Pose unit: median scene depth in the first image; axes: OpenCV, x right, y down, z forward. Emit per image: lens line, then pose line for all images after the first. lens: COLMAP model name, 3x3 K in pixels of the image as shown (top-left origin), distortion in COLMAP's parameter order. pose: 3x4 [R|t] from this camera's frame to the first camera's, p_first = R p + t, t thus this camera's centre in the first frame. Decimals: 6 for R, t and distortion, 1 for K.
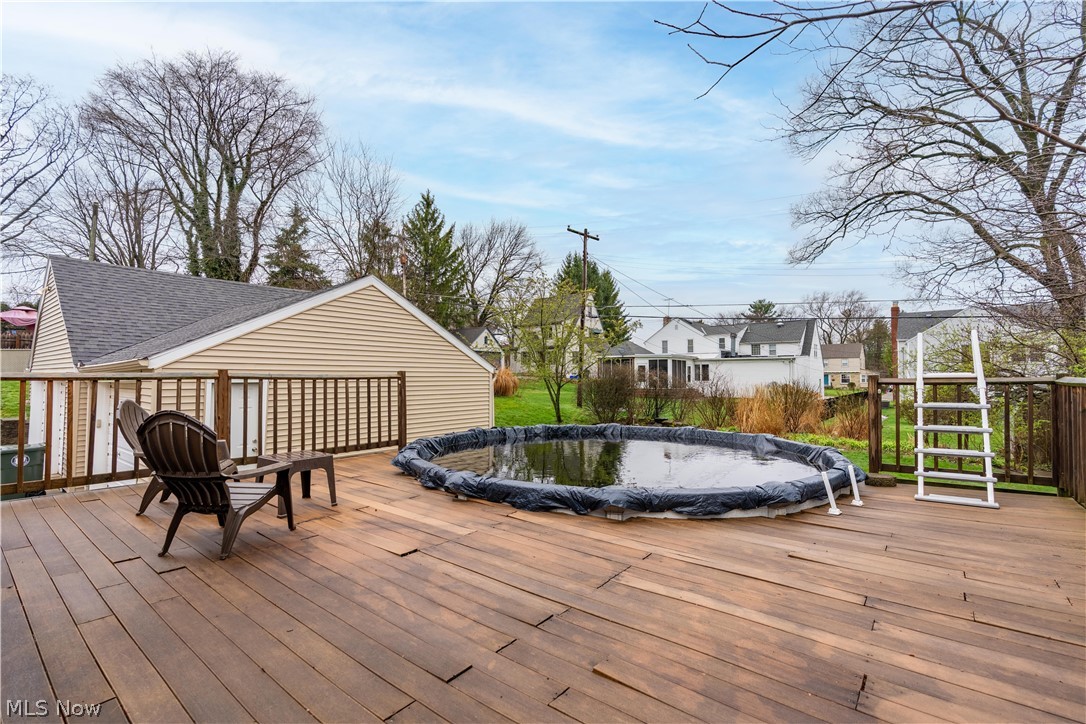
lens RADIAL K [[479.8, 0, 545.7], [0, 479.8, 363.8], [0, 0, 1]] dist [-0.002851, -0.000129]
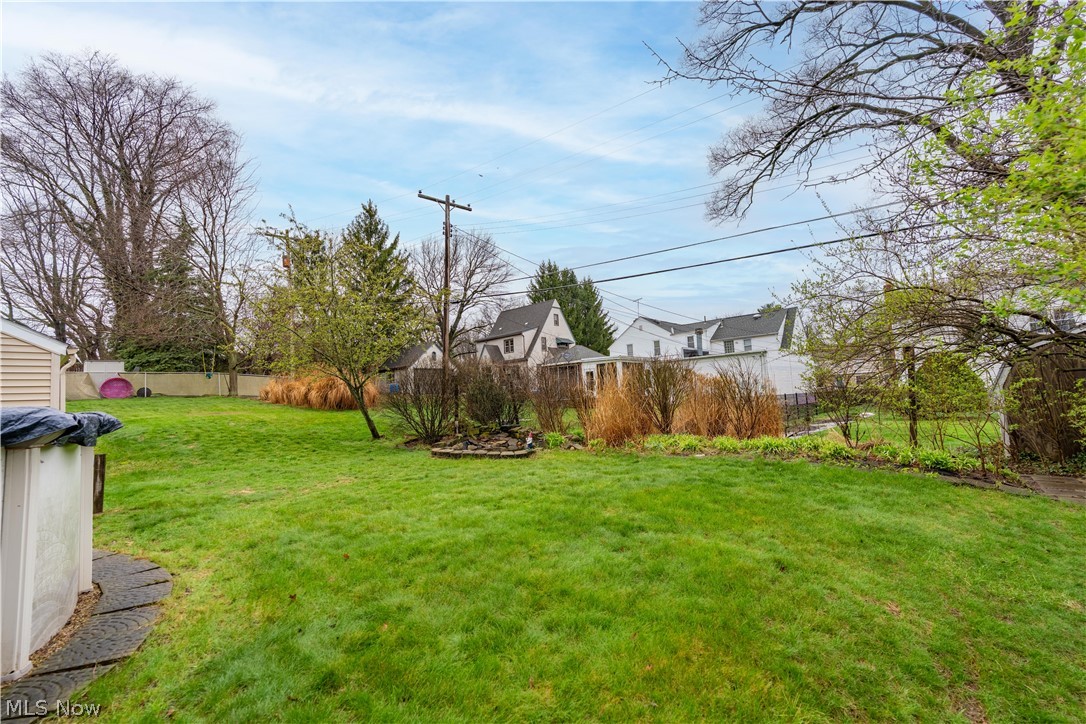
lens RADIAL K [[479.8, 0, 540.4], [0, 479.8, 367.0], [0, 0, 1]] dist [-0.002851, -0.000129]
pose [[0.996837, -0.057388, -0.054977, 0.143173], [0.054941, 0.997473, -0.045041, 0.026911], [0.057423, 0.041878, 0.997471, 0.117629]]
